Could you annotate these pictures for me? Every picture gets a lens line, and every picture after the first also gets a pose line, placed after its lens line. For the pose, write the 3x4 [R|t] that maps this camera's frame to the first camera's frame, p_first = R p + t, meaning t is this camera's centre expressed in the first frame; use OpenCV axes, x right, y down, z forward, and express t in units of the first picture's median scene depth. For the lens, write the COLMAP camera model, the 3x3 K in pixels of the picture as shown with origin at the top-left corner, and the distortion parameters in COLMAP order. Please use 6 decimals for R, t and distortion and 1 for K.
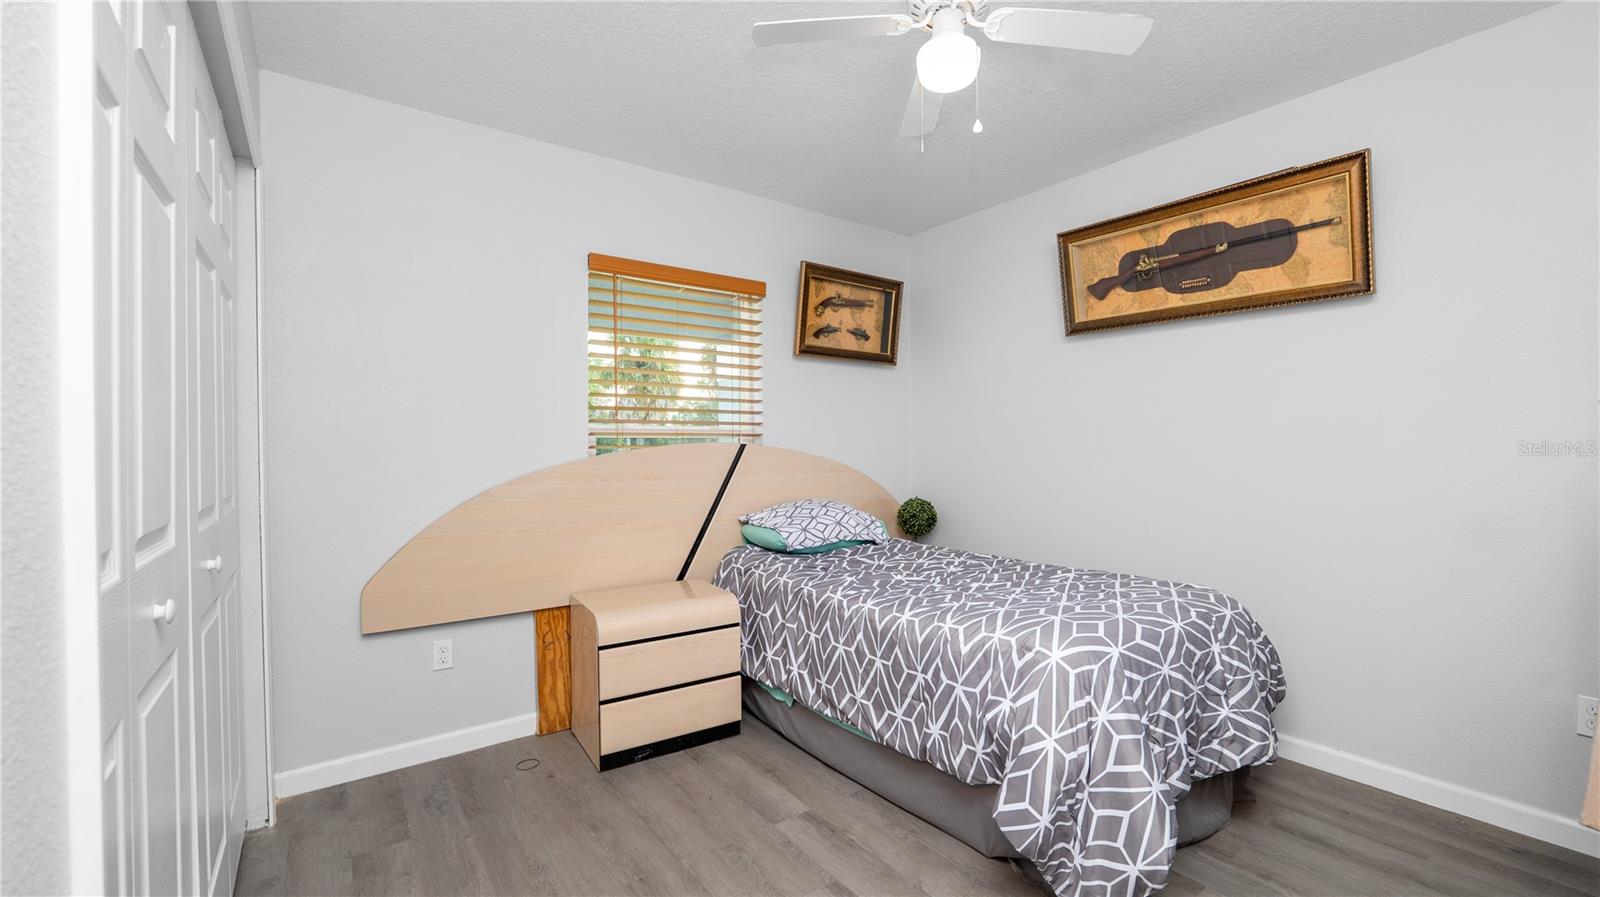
lens RADIAL K [[652.0, 0, 797.7], [0, 652.0, 444.7], [0, 0, 1]] dist [-0.013038, 0.000407]
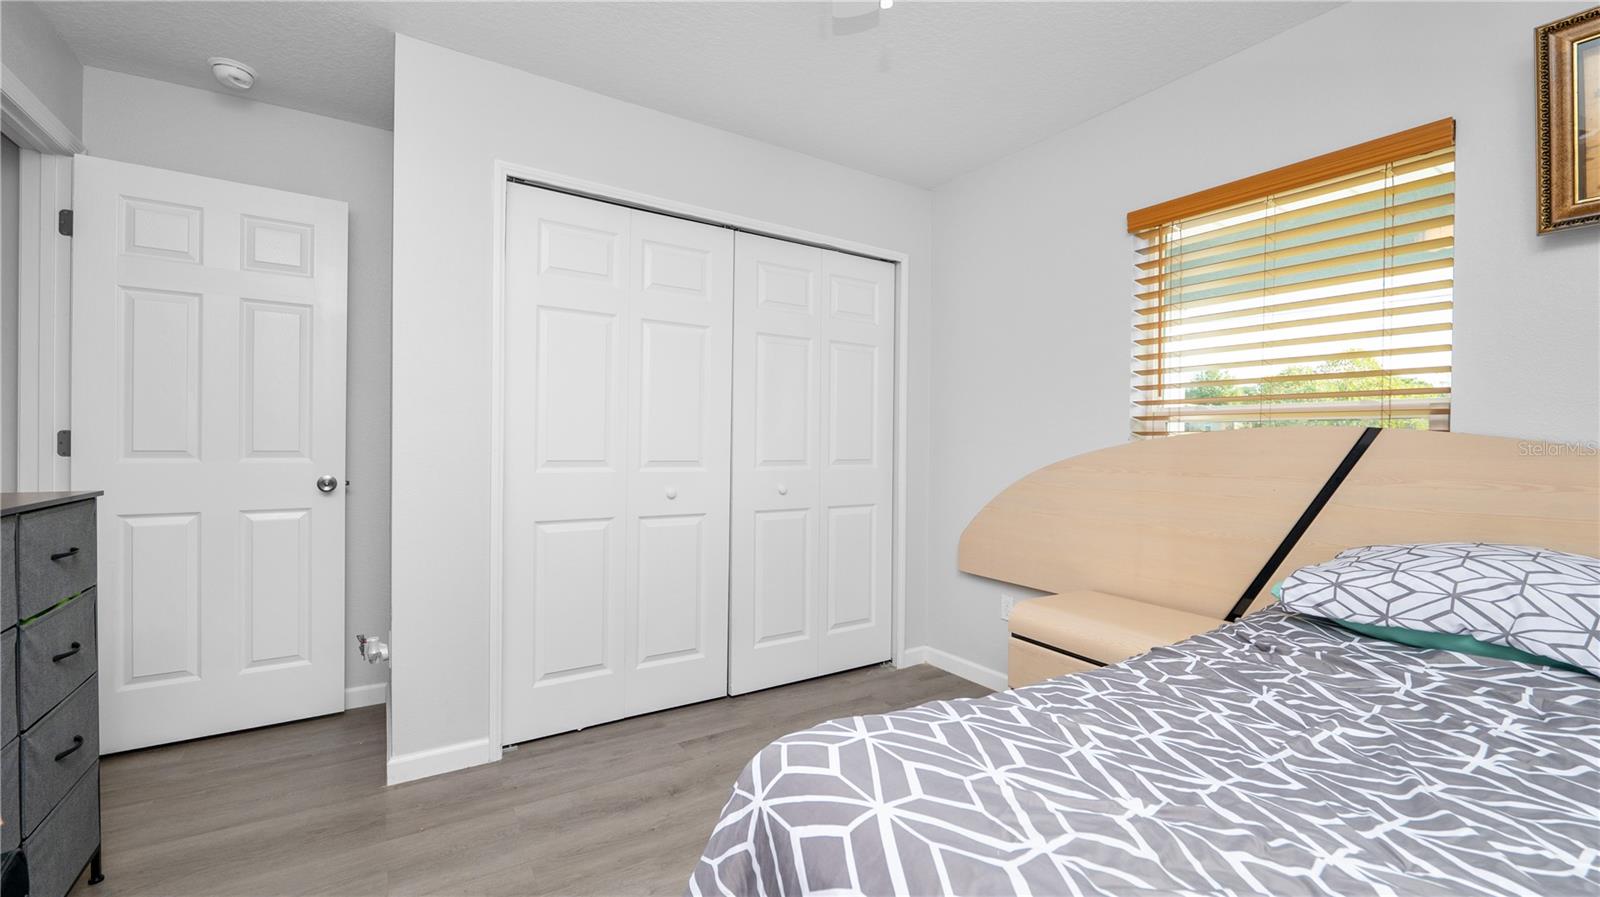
lens RADIAL K [[652.0, 0, 799.2], [0, 652.0, 446.8], [0, 0, 1]] dist [-0.013038, 0.000407]
pose [[-0.051840, 0.015091, -0.998541, 0.574314], [0.004316, 0.999880, 0.014887, 0.005961], [0.998646, -0.003538, -0.051898, 0.588080]]
